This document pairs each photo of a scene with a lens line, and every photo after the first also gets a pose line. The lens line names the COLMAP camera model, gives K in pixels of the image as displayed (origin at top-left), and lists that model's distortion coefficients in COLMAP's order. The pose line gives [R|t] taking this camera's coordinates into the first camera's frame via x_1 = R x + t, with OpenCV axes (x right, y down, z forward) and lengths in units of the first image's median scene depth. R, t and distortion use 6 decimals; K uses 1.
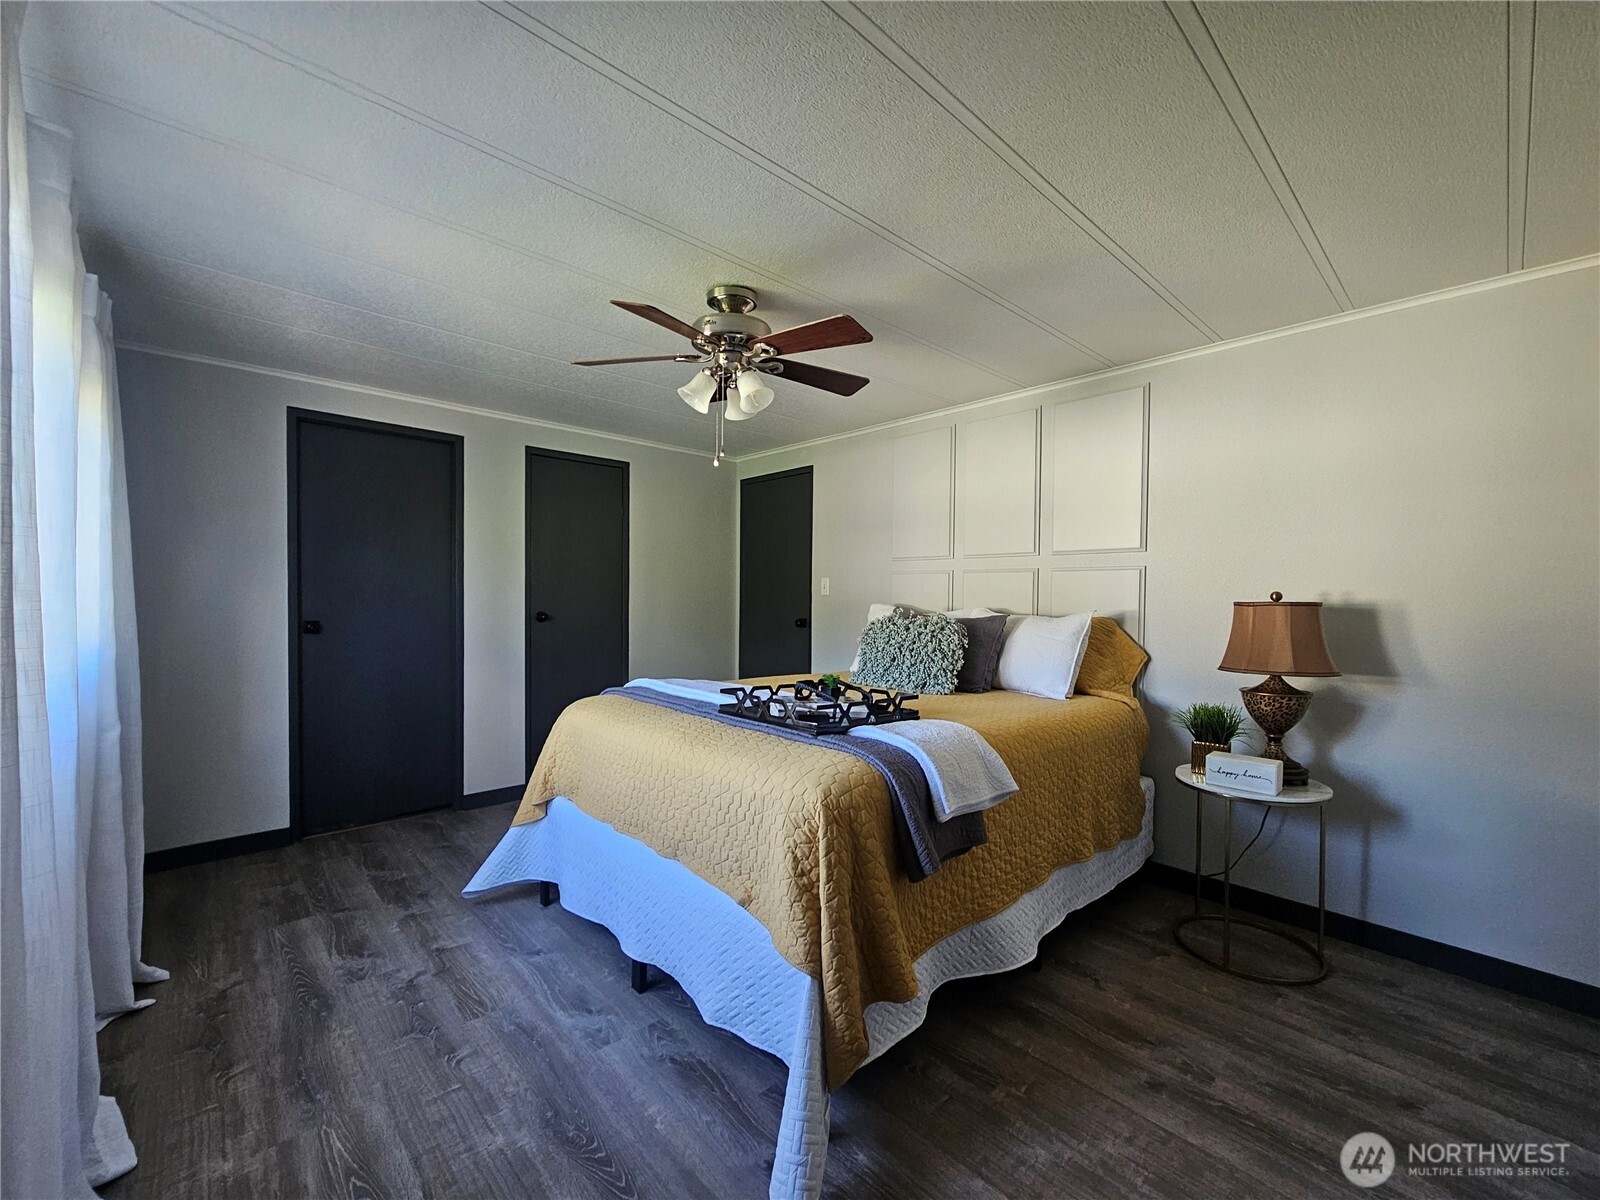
lens RADIAL K [[659.1, 0, 798.2], [0, 659.1, 611.1], [0, 0, 1]] dist [0.000224, 0.000693]
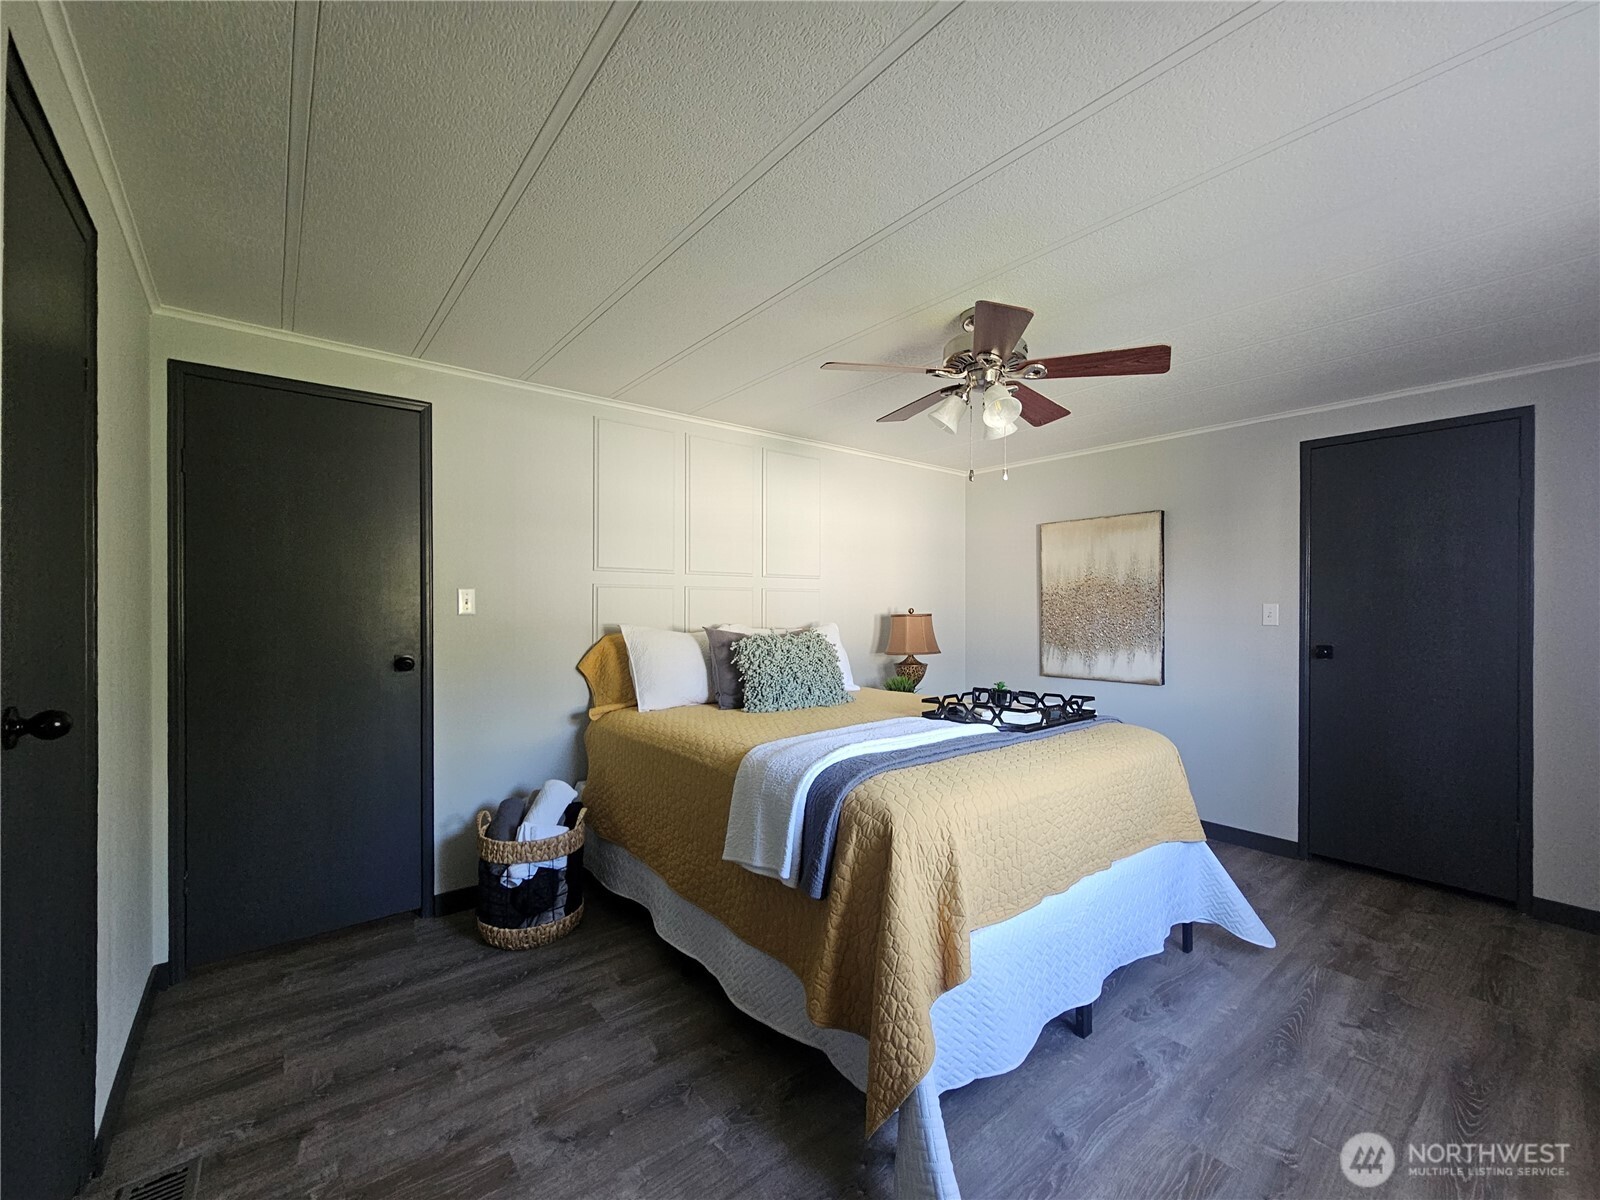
lens RADIAL K [[659.1, 0, 798.2], [0, 659.1, 611.1], [0, 0, 1]] dist [0.000224, 0.000693]
pose [[0.069598, -0.013781, 0.997480, -1.189853], [0.028337, 0.999528, 0.011833, -0.056600], [-0.997173, 0.027442, 0.069955, 1.307415]]
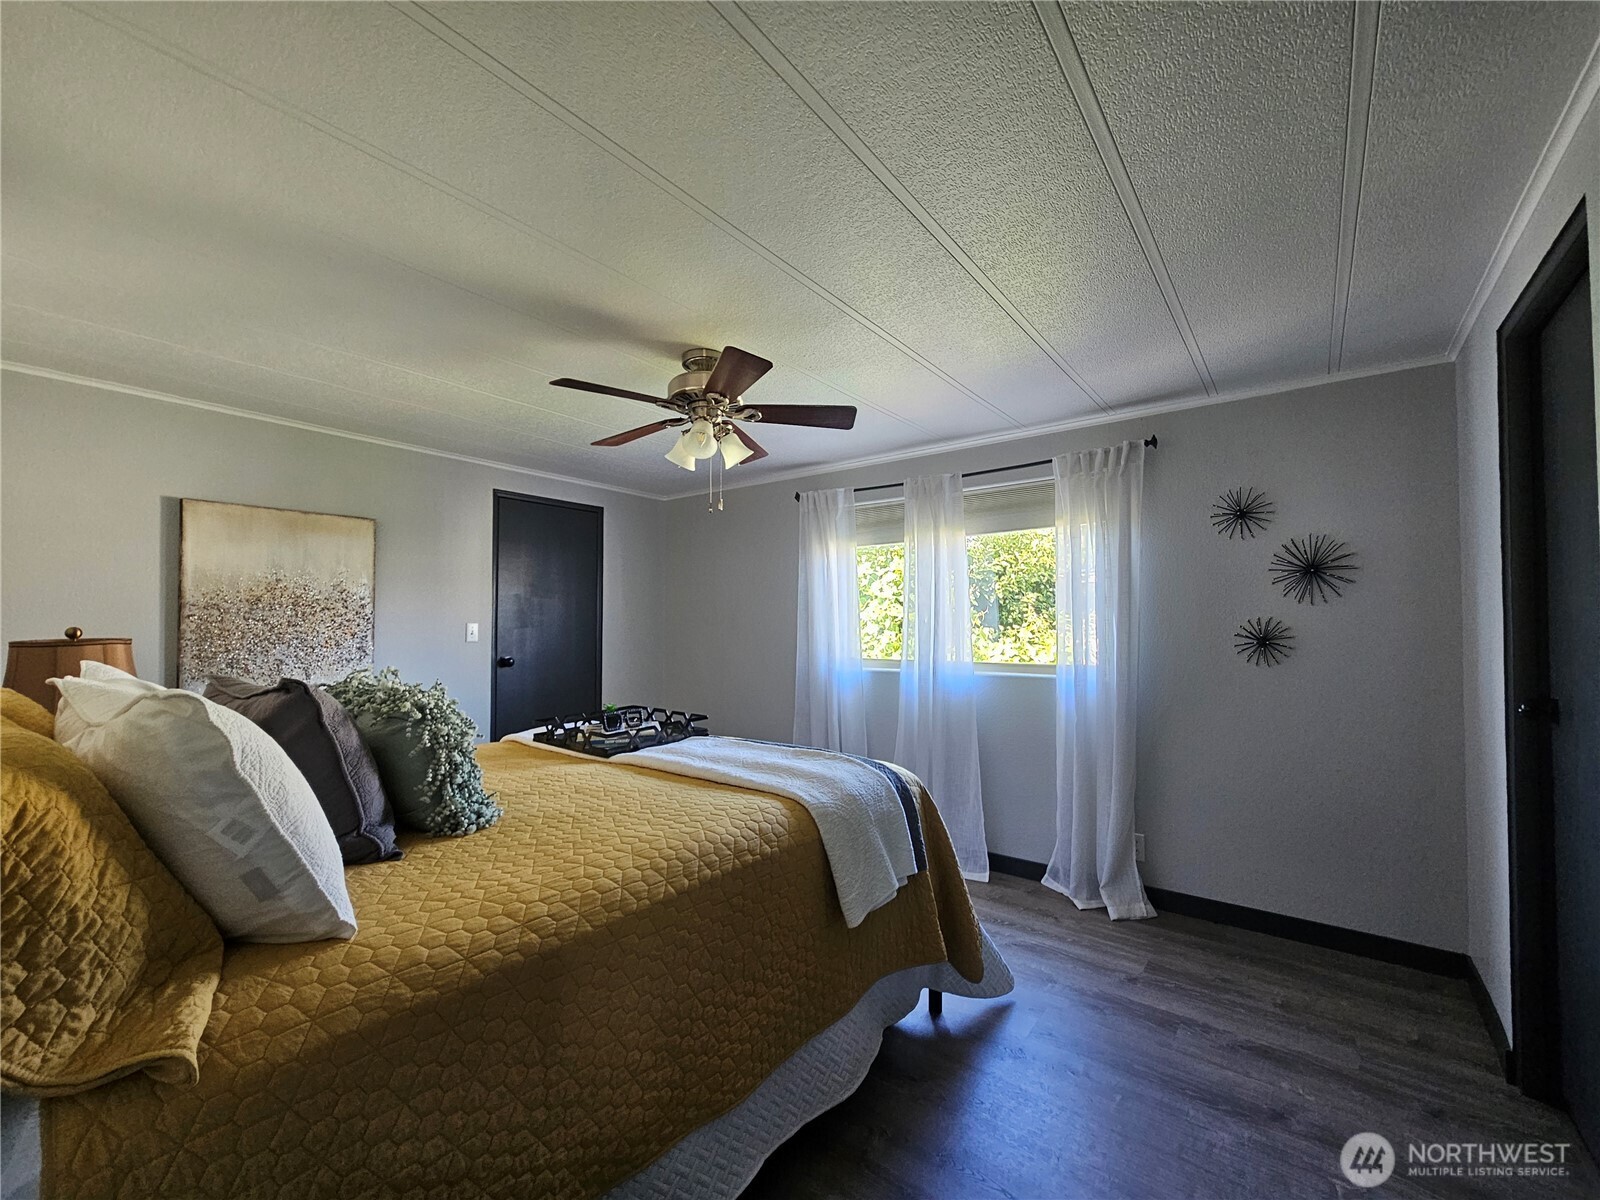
lens RADIAL K [[659.1, 0, 798.2], [0, 659.1, 611.1], [0, 0, 1]] dist [0.000224, 0.000693]
pose [[-0.987154, -0.012197, -0.159303, -0.096303], [-0.012927, 0.999910, 0.003544, -0.073569], [0.159245, 0.005558, -0.987223, 2.230323]]
